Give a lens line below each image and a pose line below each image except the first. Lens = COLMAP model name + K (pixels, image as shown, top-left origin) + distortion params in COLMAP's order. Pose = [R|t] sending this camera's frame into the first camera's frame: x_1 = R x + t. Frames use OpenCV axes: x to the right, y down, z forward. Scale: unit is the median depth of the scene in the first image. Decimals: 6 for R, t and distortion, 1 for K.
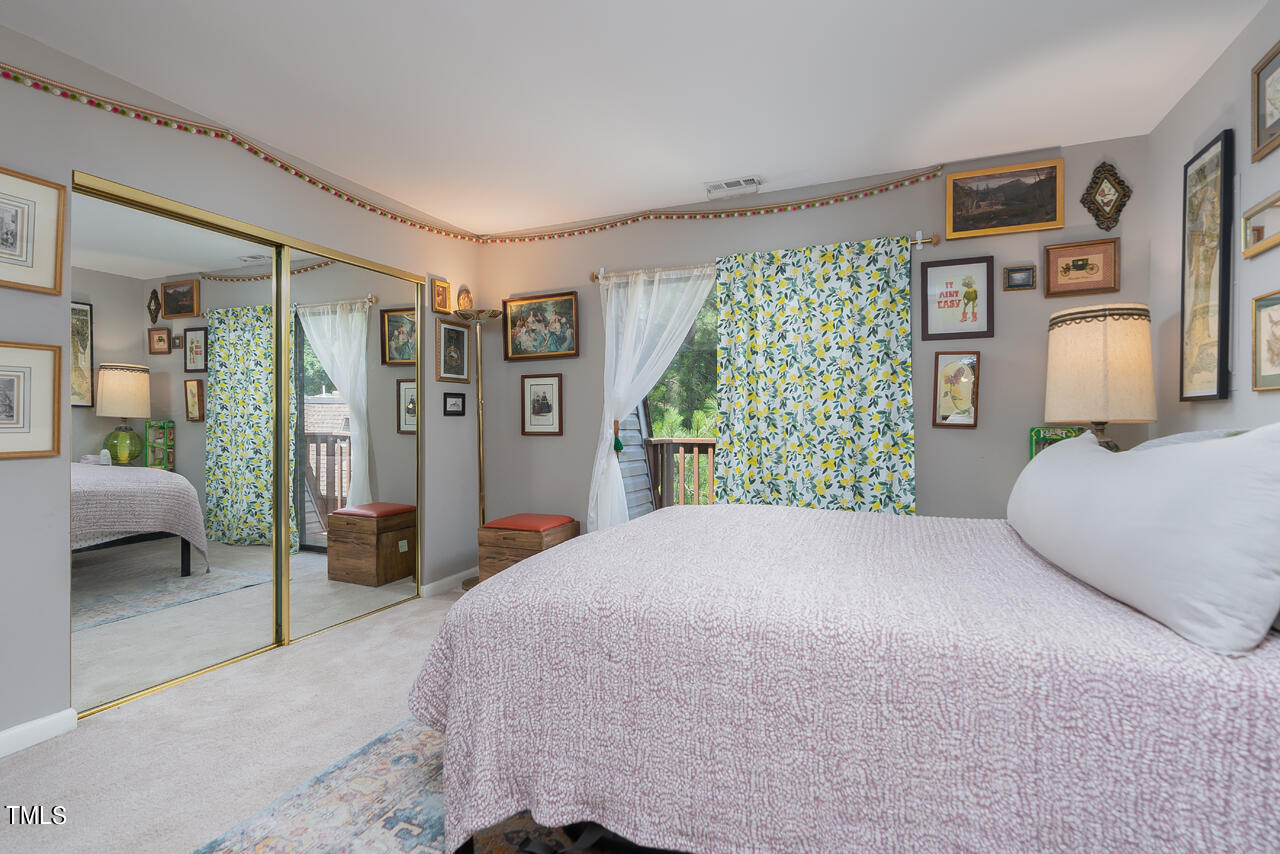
lens RADIAL K [[601.5, 0, 680.3], [0, 601.5, 427.0], [0, 0, 1]] dist [-0.001687, 0.003199]
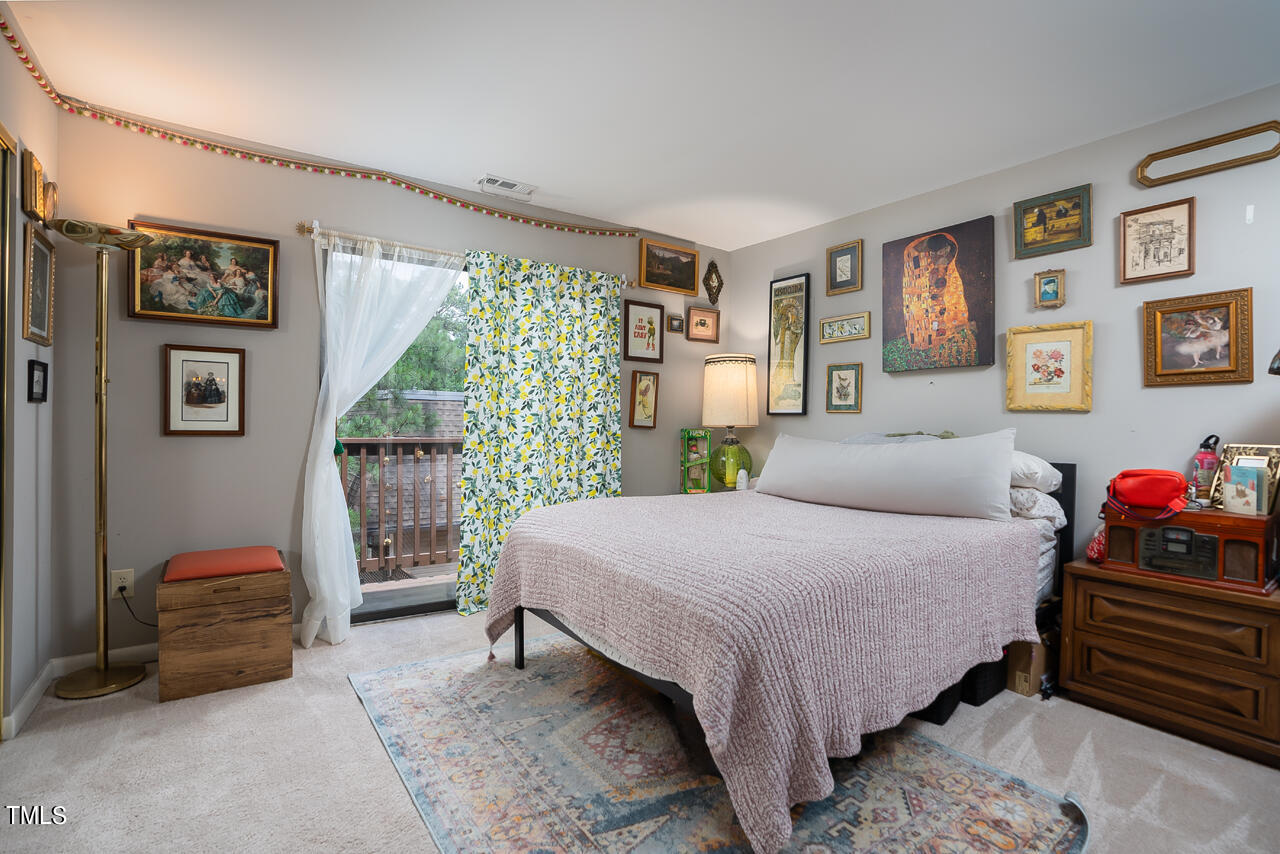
lens RADIAL K [[601.5, 0, 644.7], [0, 601.5, 416.6], [0, 0, 1]] dist [-0.001687, 0.003199]
pose [[0.556086, 0.020141, 0.830881, -0.611510], [-0.013740, 0.999792, -0.015040, -0.005378], [-0.831011, -0.003053, 0.556247, 0.243328]]
